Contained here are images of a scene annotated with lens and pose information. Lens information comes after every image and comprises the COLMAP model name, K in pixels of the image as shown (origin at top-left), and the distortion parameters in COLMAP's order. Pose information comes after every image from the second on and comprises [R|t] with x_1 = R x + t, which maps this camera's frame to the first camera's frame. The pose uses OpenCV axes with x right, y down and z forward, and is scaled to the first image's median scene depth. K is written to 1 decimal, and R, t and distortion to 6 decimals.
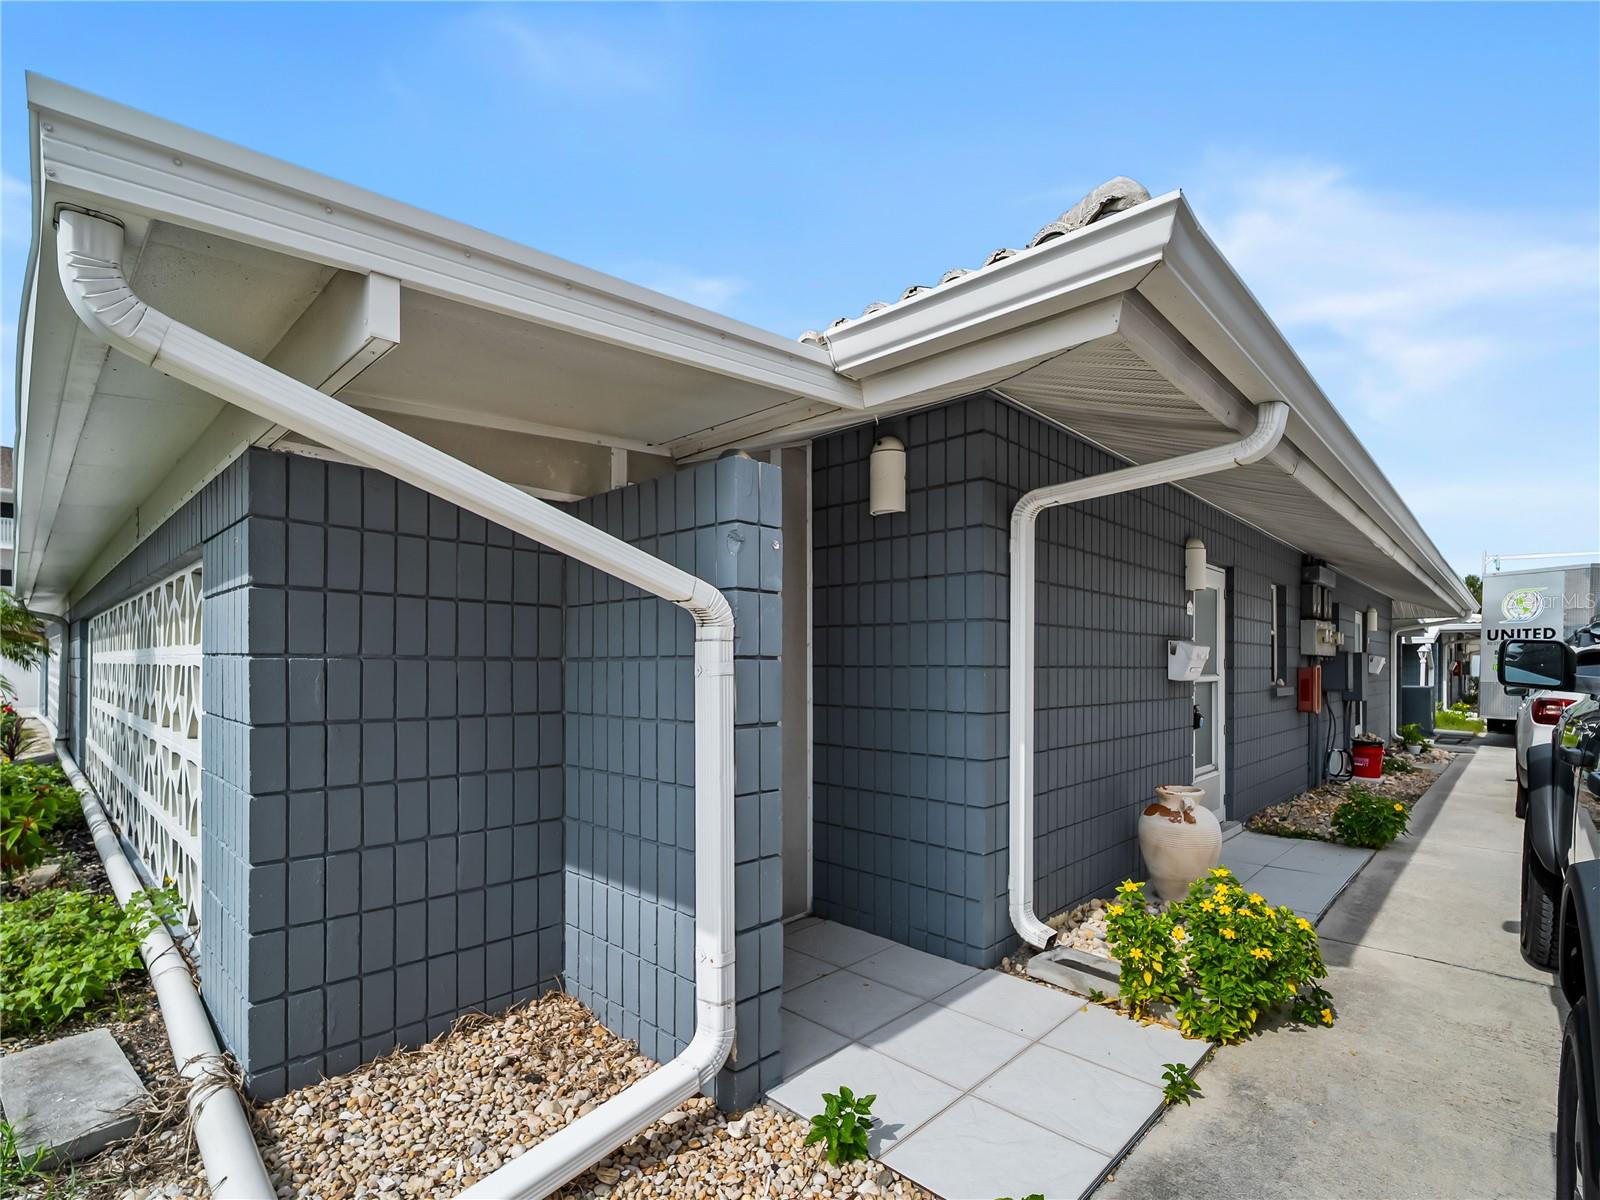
lens RADIAL K [[755.0, 0, 763.3], [0, 755.0, 633.1], [0, 0, 1]] dist [-0.000613, -0.000236]
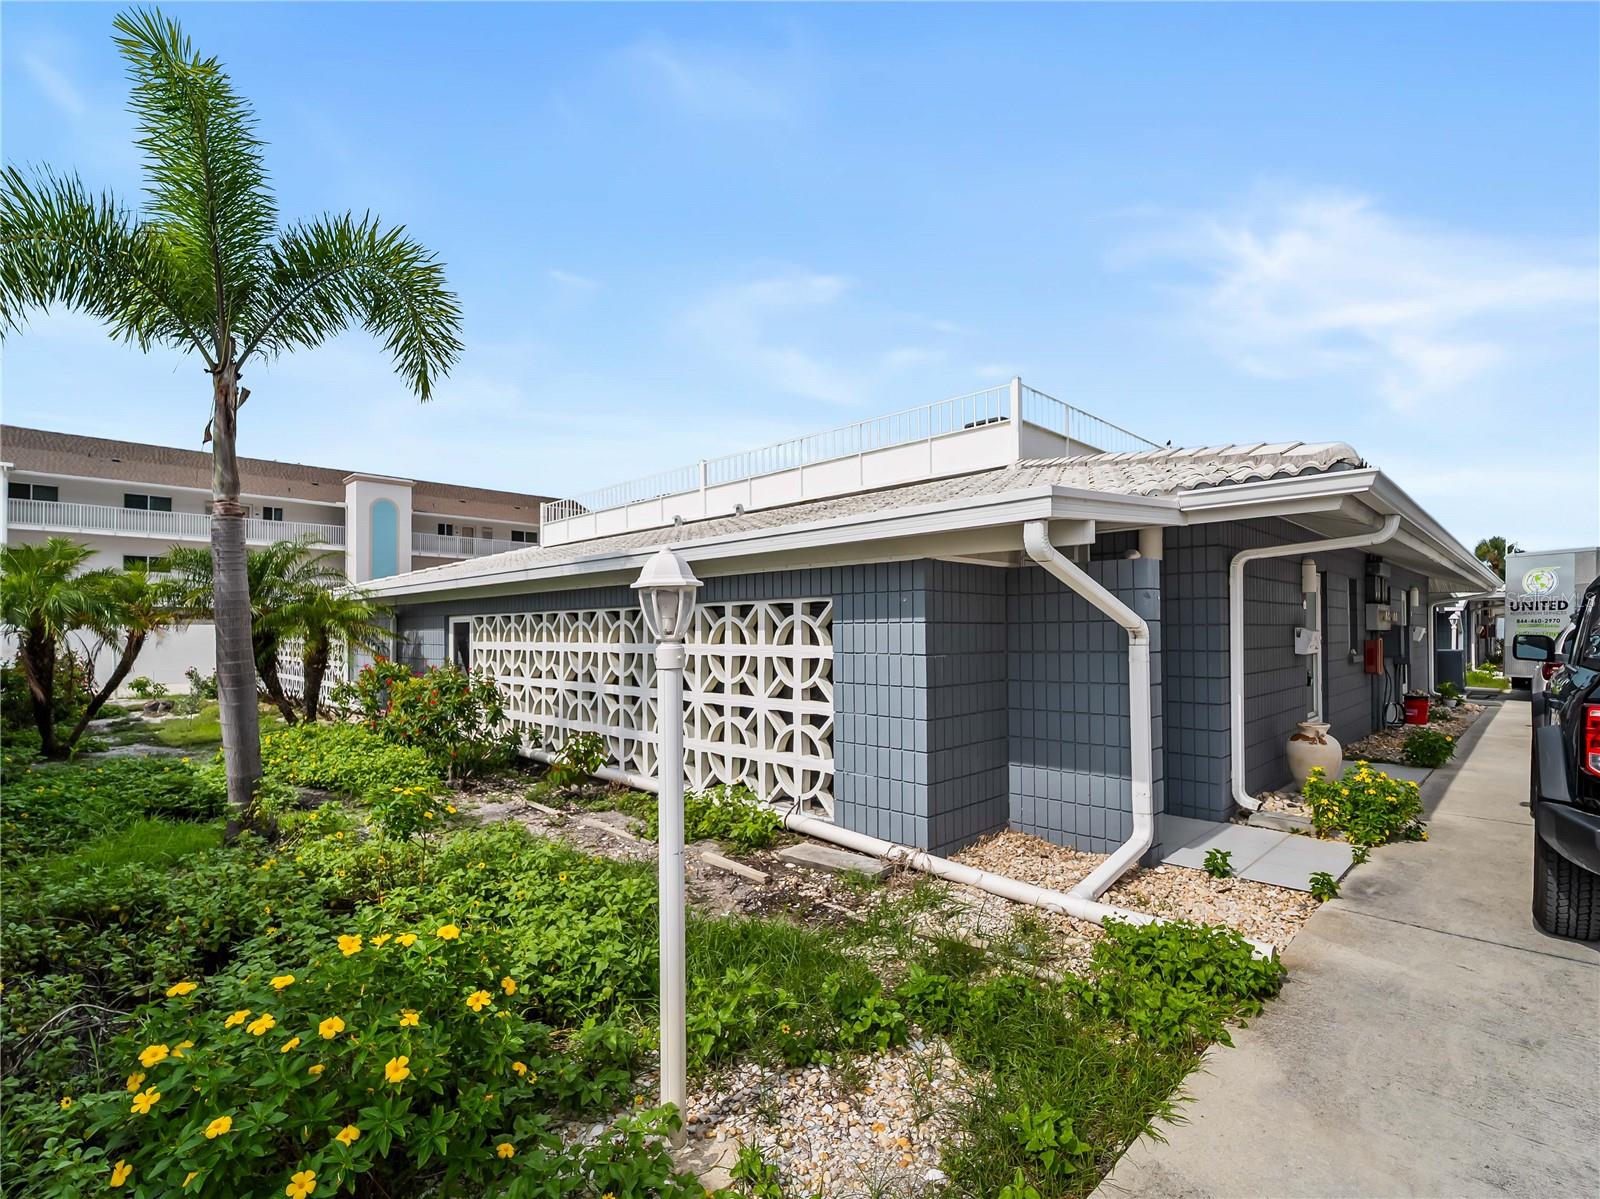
lens RADIAL K [[727.9, 0, 801.4], [0, 727.9, 606.3], [0, 0, 1]] dist [0.000142, -0.000419]
pose [[0.999845, -0.015440, -0.008440, -0.362780], [0.015455, 0.999879, 0.001753, -0.042672], [0.008412, -0.001883, 0.999963, -0.384026]]
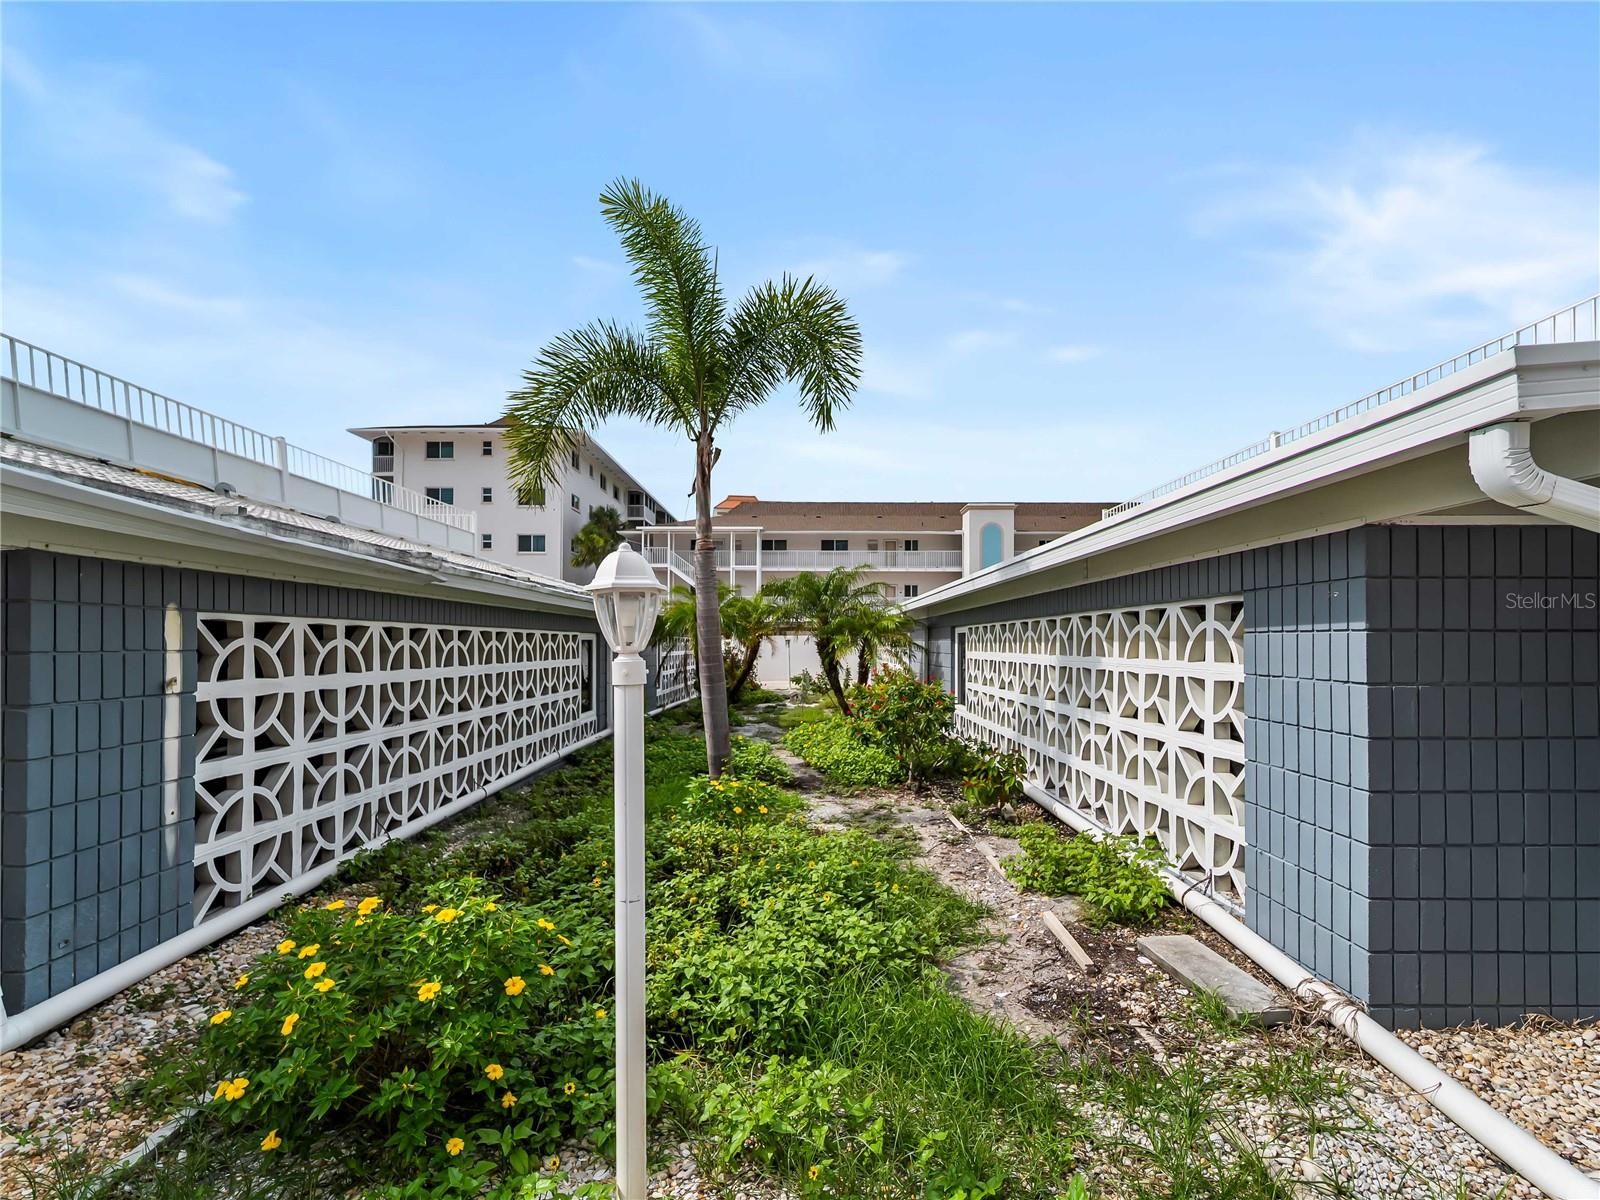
lens RADIAL K [[721.5, 0, 802.5], [0, 721.5, 624.0], [0, 0, 1]] dist [0.000489, -0.000229]
pose [[0.711273, -0.028579, -0.702335, -0.176728], [0.033242, 0.999423, -0.007004, -0.035129], [0.702130, -0.018365, 0.711812, -0.204588]]
